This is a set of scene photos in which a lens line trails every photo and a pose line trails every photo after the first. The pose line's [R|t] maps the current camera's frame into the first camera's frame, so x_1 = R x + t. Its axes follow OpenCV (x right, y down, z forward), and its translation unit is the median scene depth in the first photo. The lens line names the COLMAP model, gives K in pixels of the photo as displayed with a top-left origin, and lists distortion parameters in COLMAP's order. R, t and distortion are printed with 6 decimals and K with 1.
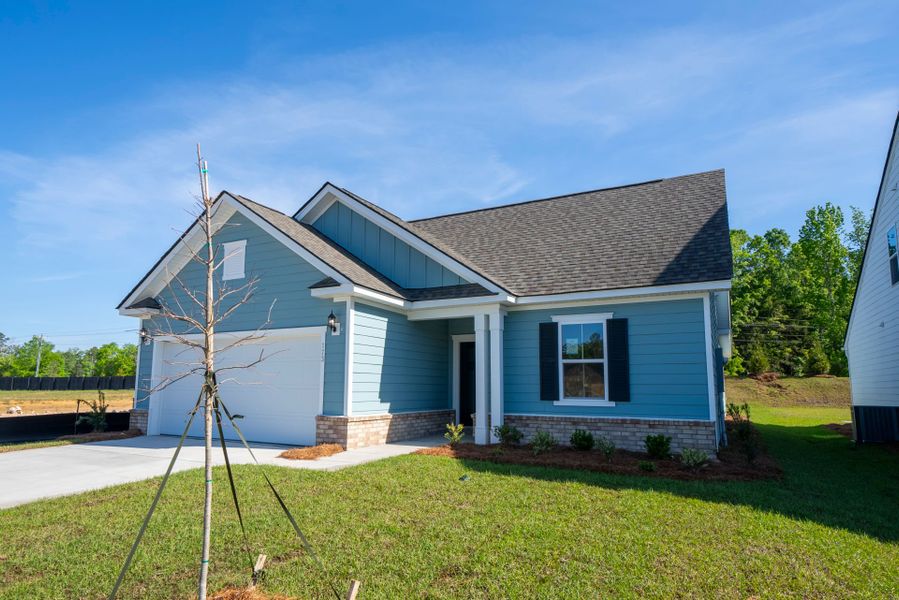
lens RADIAL K [[523.0, 0, 460.2], [0, 523.0, 297.9], [0, 0, 1]] dist [0.017943, -0.000835]
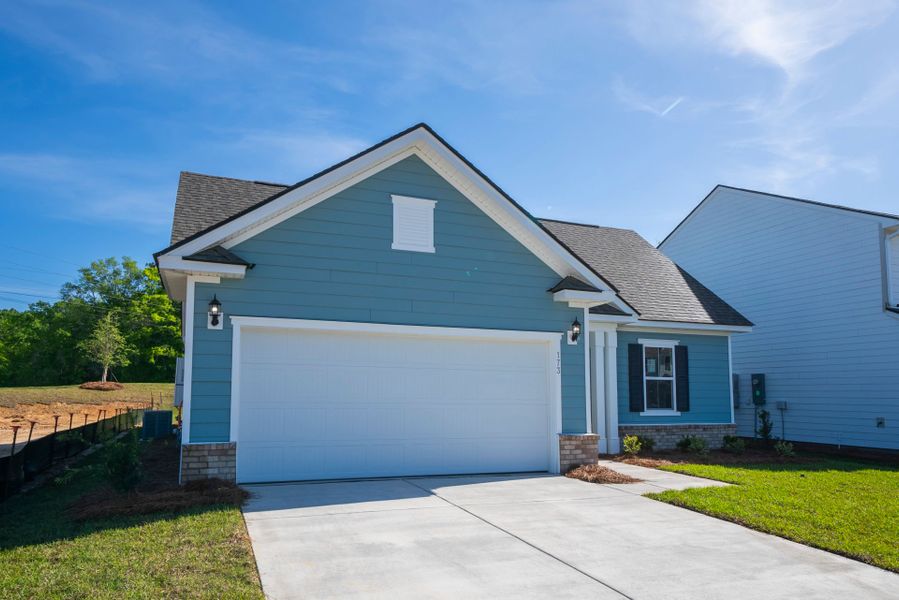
lens RADIAL K [[559.3, 0, 434.4], [0, 559.3, 321.3], [0, 0, 1]] dist [0.017918, 0.002666]
pose [[0.675451, 0.094551, 0.731318, -1.054431], [-0.125610, 0.992004, -0.012241, 0.070592], [-0.726628, -0.083593, 0.681927, 0.504499]]
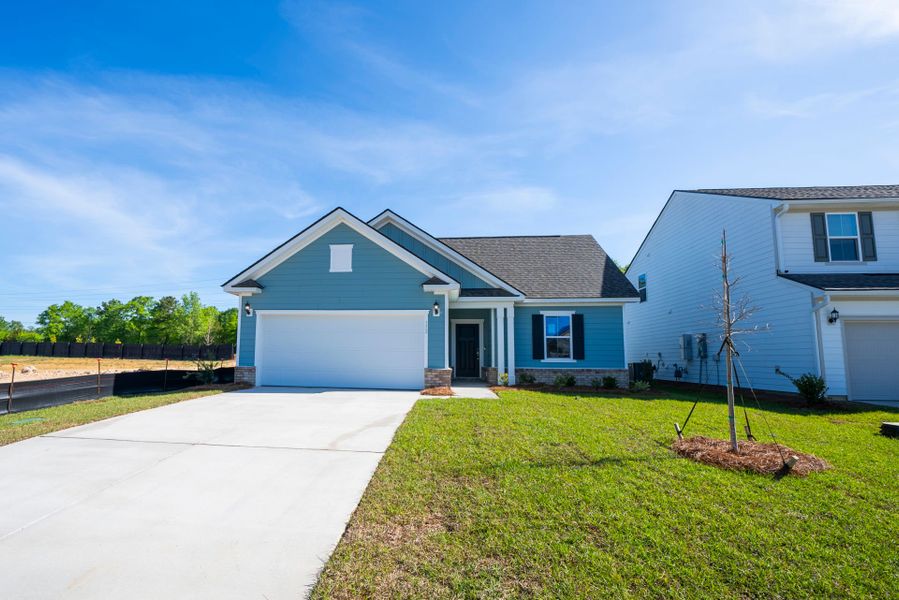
lens RADIAL K [[366.0, 0, 421.8], [0, 366.0, 305.1], [0, 0, 1]] dist [-0.009235, 0.000561]
pose [[0.927229, 0.055992, 0.370286, -0.645764], [-0.066978, 0.997612, 0.016867, 0.023087], [-0.368457, -0.040440, 0.928765, 0.030791]]
